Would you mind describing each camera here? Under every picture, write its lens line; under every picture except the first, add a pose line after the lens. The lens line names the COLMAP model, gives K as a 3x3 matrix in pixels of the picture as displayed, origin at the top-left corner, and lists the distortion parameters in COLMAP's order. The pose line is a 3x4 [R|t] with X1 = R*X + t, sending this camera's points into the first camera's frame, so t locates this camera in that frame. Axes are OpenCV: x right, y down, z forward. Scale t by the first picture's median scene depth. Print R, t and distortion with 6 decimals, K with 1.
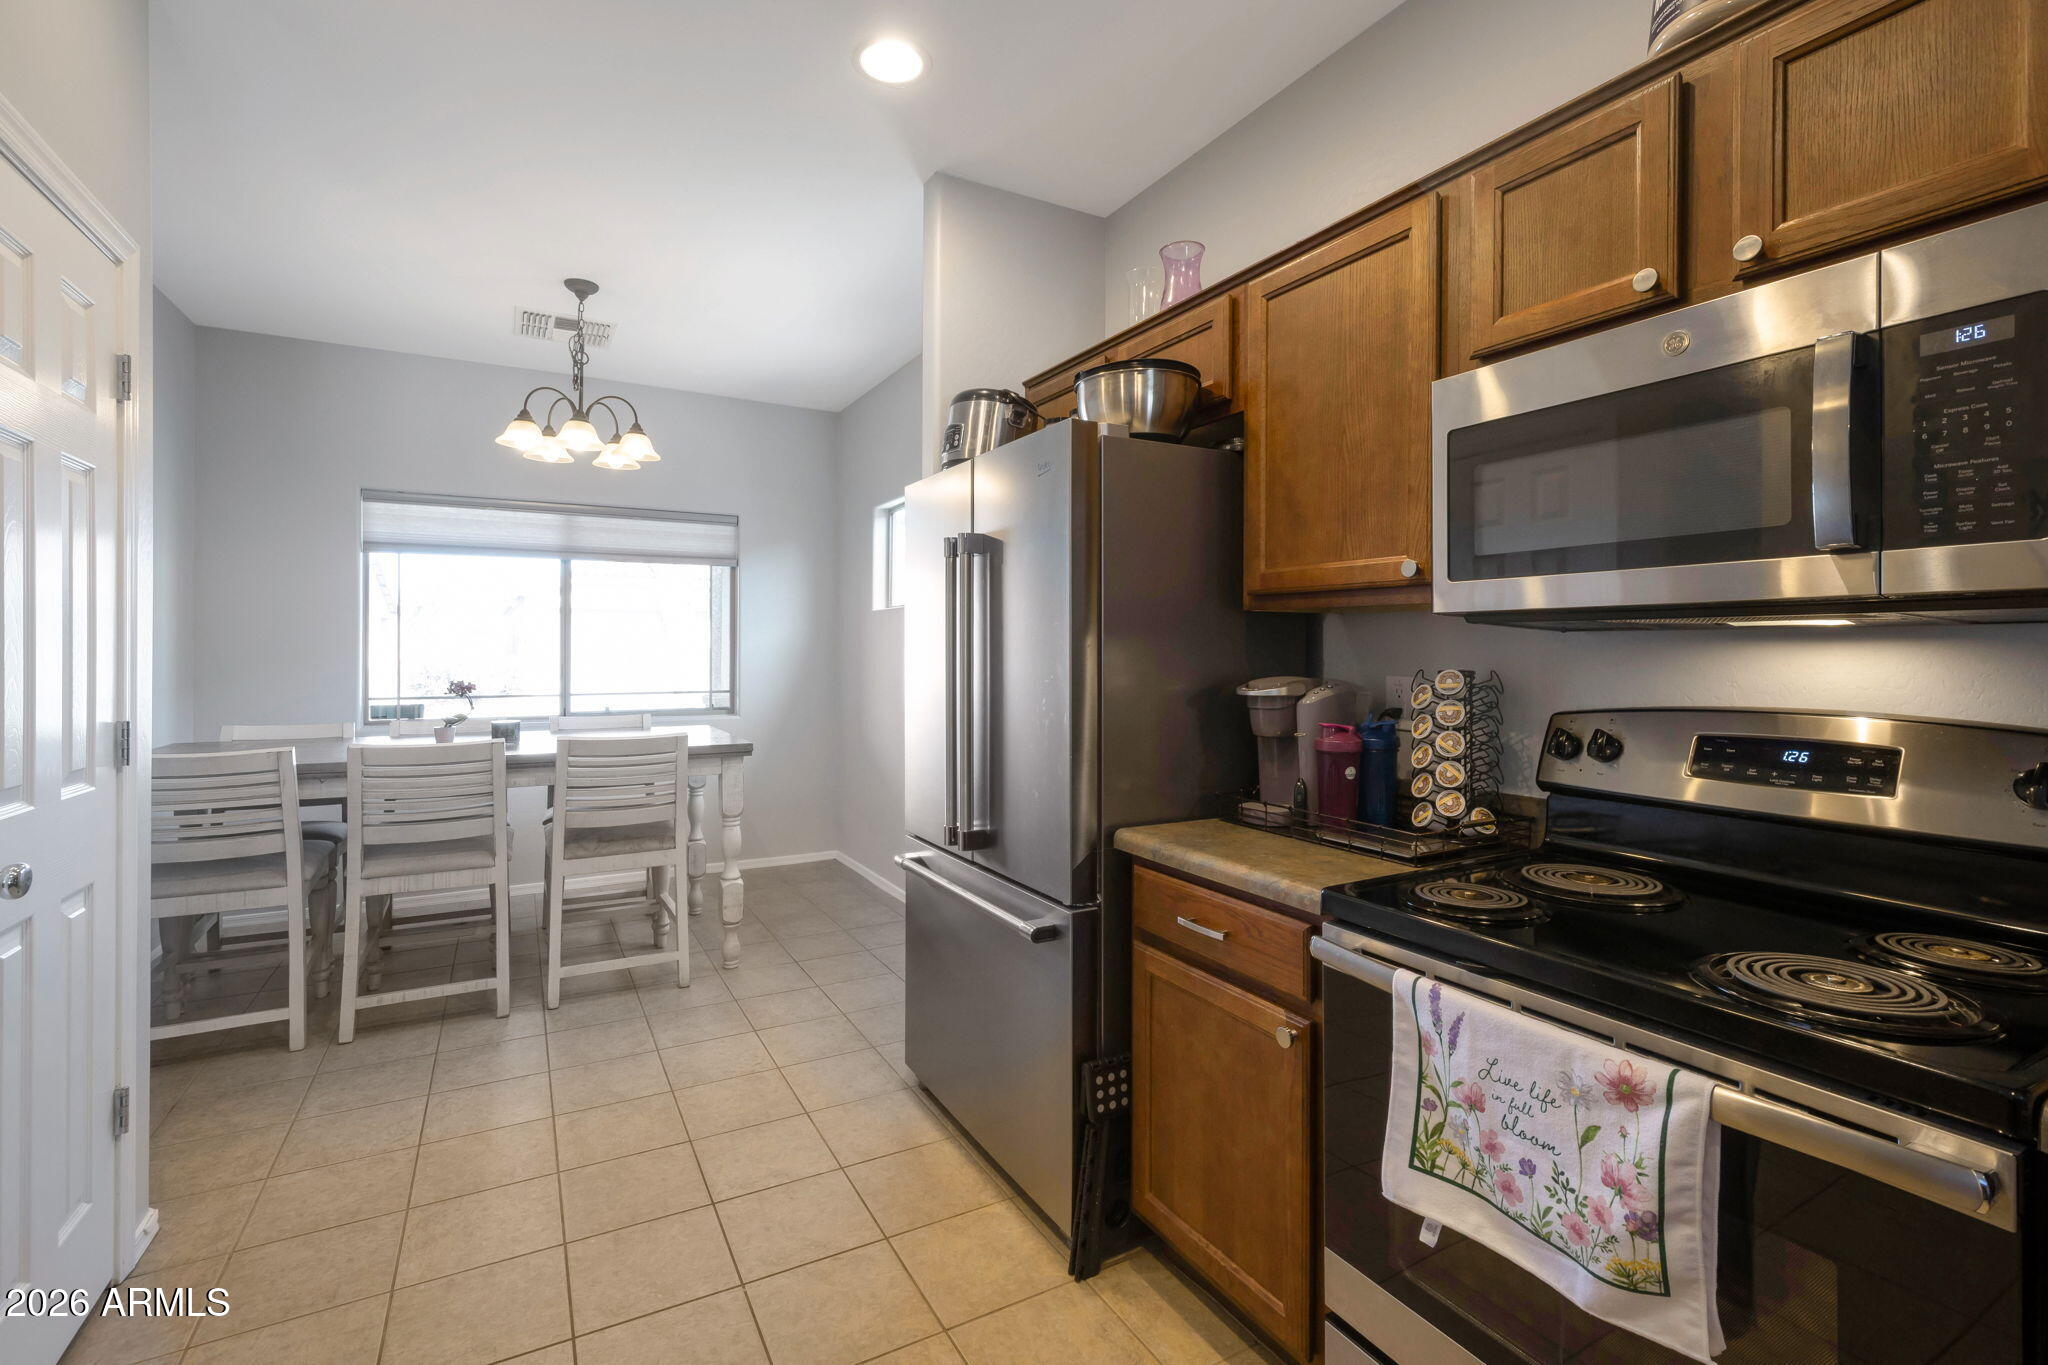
lens RADIAL K [[908.8, 0, 1025.2], [0, 908.8, 648.6], [0, 0, 1]] dist [-0.000369, -0.000331]
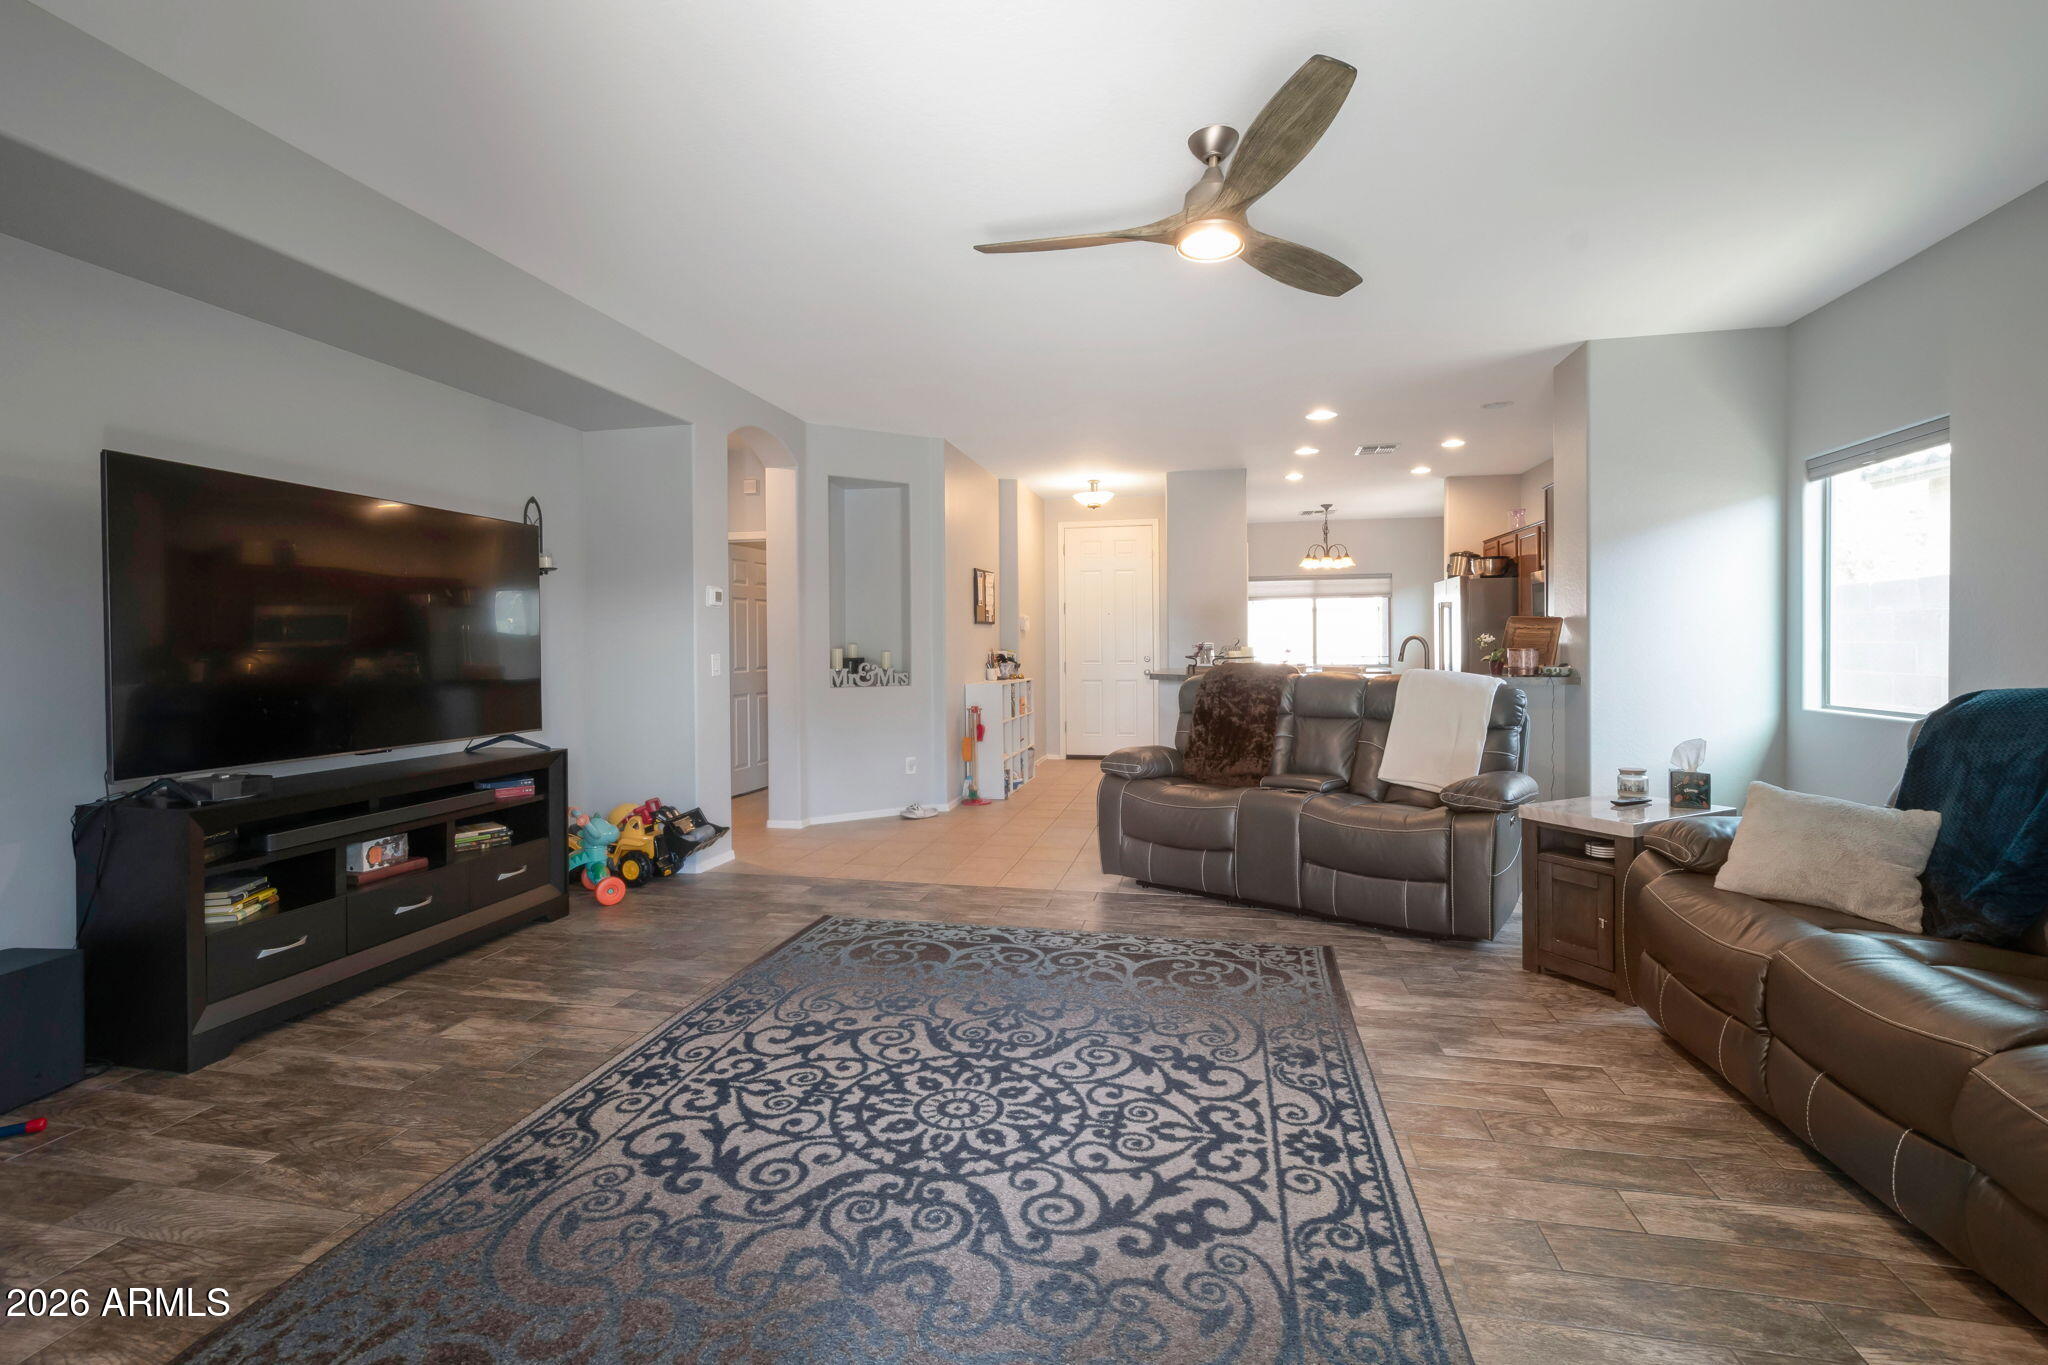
lens RADIAL K [[908.8, 0, 1025.2], [0, 908.8, 648.6], [0, 0, 1]] dist [-0.000369, -0.000331]
pose [[0.745383, -0.003501, -0.666627, 0.486277], [0.007455, 0.999967, 0.003085, 0.014829], [0.666595, -0.007269, 0.745385, -1.216105]]
